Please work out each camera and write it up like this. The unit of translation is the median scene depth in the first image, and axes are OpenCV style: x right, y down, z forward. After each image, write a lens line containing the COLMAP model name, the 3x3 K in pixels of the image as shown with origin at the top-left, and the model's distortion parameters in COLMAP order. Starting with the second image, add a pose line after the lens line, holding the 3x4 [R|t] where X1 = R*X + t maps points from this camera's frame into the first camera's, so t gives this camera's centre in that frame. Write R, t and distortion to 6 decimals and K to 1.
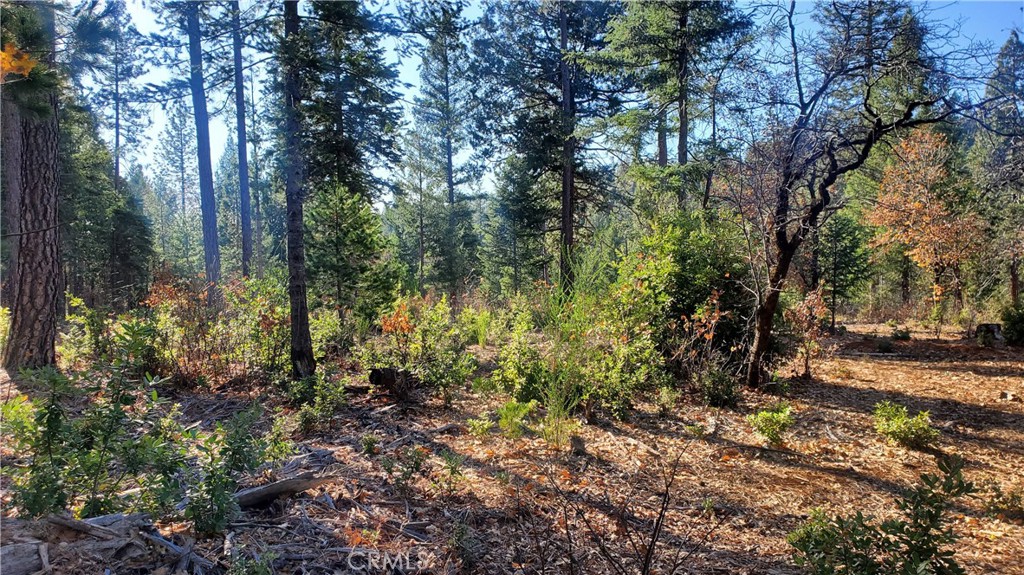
lens RADIAL K [[786.7, 0, 512.0], [0, 786.7, 287.5], [0, 0, 1]] dist [0.002006, 0.001638]
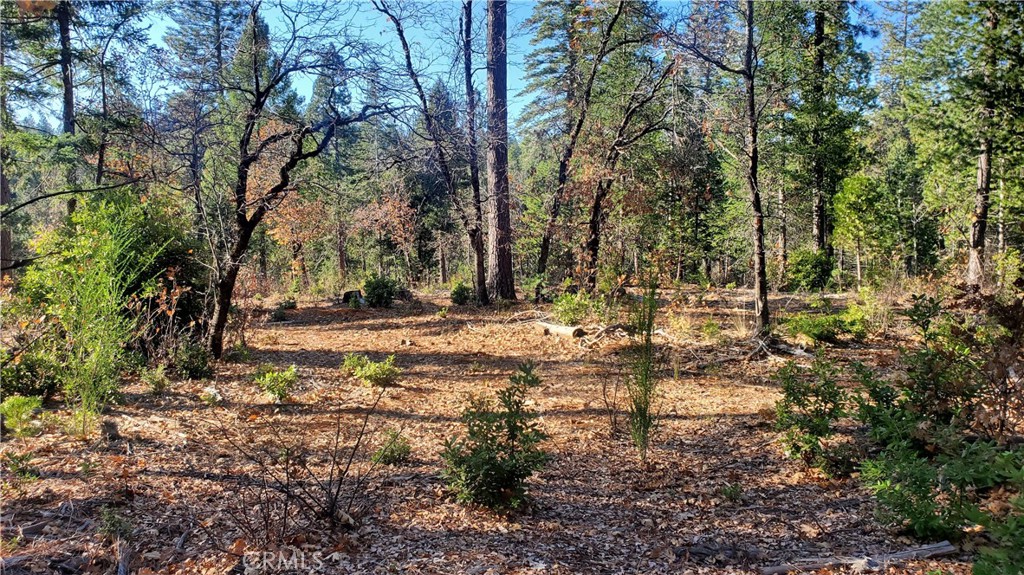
lens RADIAL K [[775.4, 0, 507.6], [0, 775.4, 288.2], [0, 0, 1]] dist [0.001912, -0.001110]
pose [[0.704215, -0.053752, 0.707949, -0.141747], [0.034992, 0.998546, 0.041009, 0.004514], [-0.709124, -0.004106, 0.705072, -0.001295]]
